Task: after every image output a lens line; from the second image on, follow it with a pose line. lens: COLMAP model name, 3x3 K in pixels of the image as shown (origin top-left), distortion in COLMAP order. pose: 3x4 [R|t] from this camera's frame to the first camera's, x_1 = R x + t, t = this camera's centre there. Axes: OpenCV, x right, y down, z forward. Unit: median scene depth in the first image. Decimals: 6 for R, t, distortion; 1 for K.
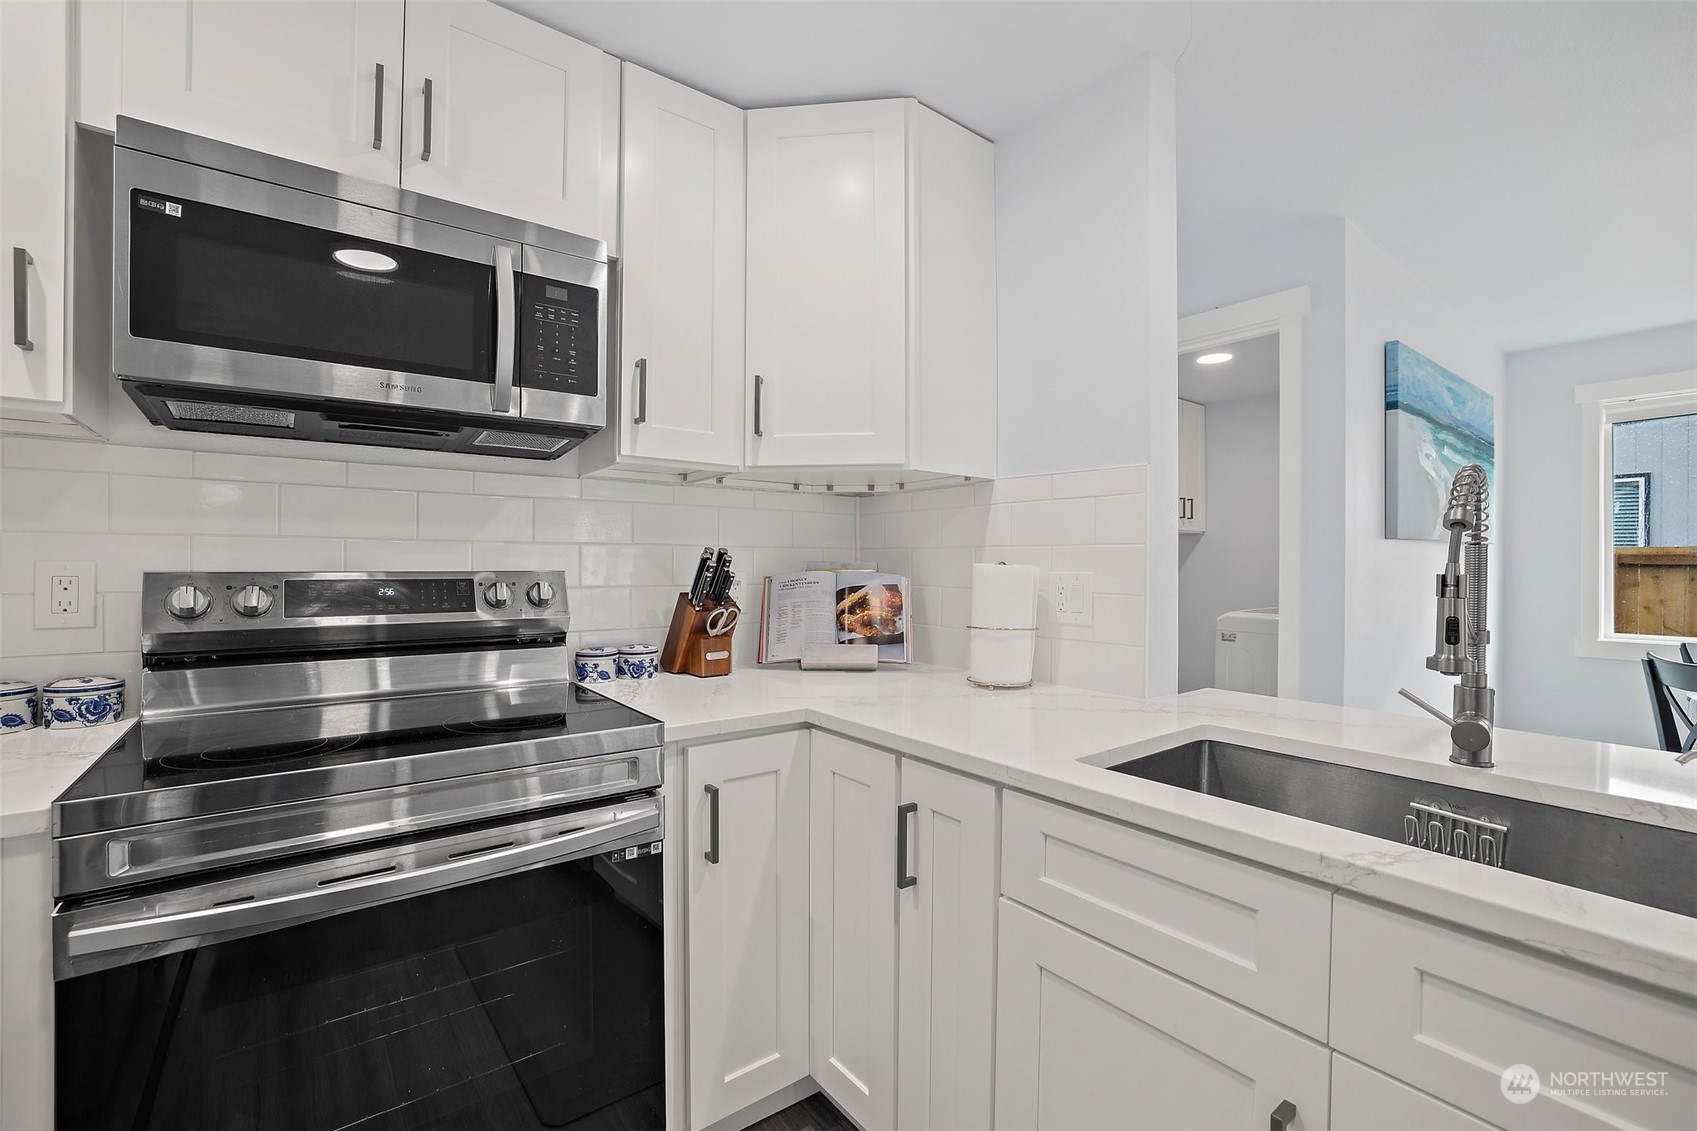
lens RADIAL K [[734.1, 0, 853.4], [0, 734.1, 565.0], [0, 0, 1]] dist [-0.051410, 0.020020]
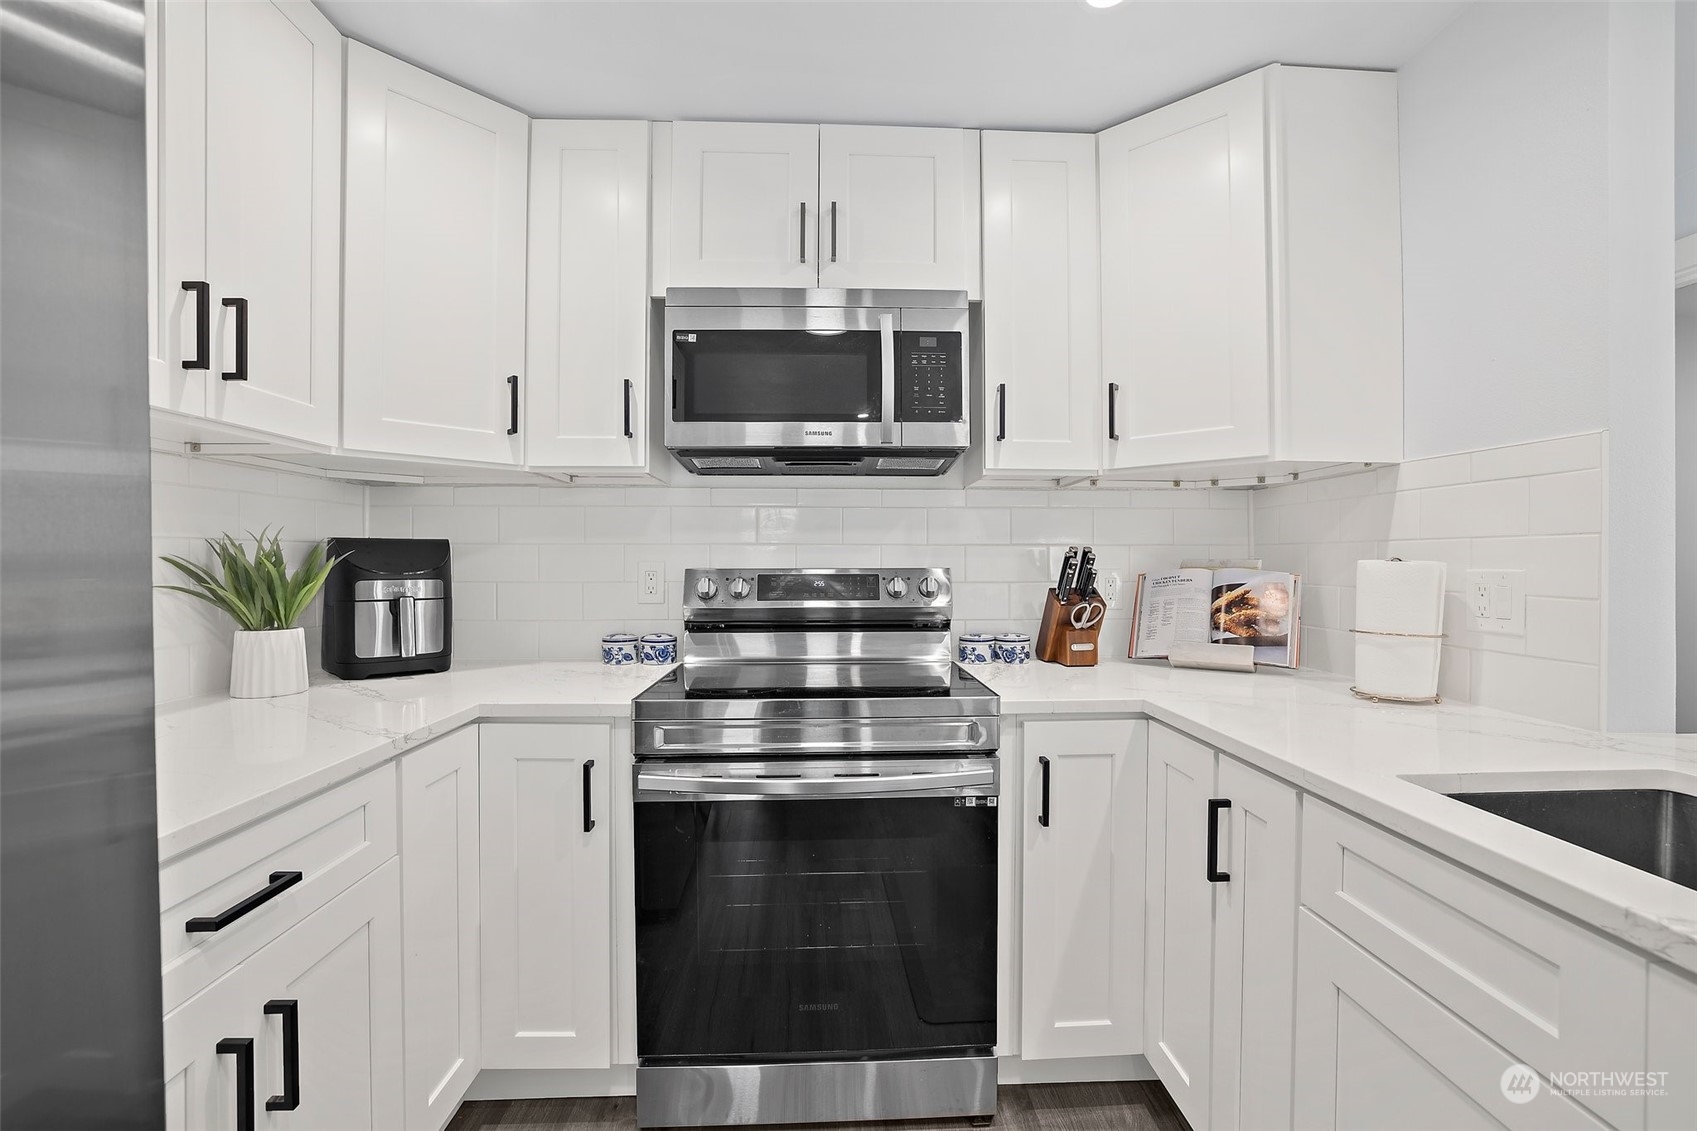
lens RADIAL K [[734.1, 0, 853.4], [0, 734.1, 565.0], [0, 0, 1]] dist [-0.051410, 0.020020]
pose [[0.818959, -0.002575, -0.573846, 0.179301], [0.003287, 0.999995, 0.000203, 0.002235], [0.573842, -0.002053, 0.818963, -0.080549]]
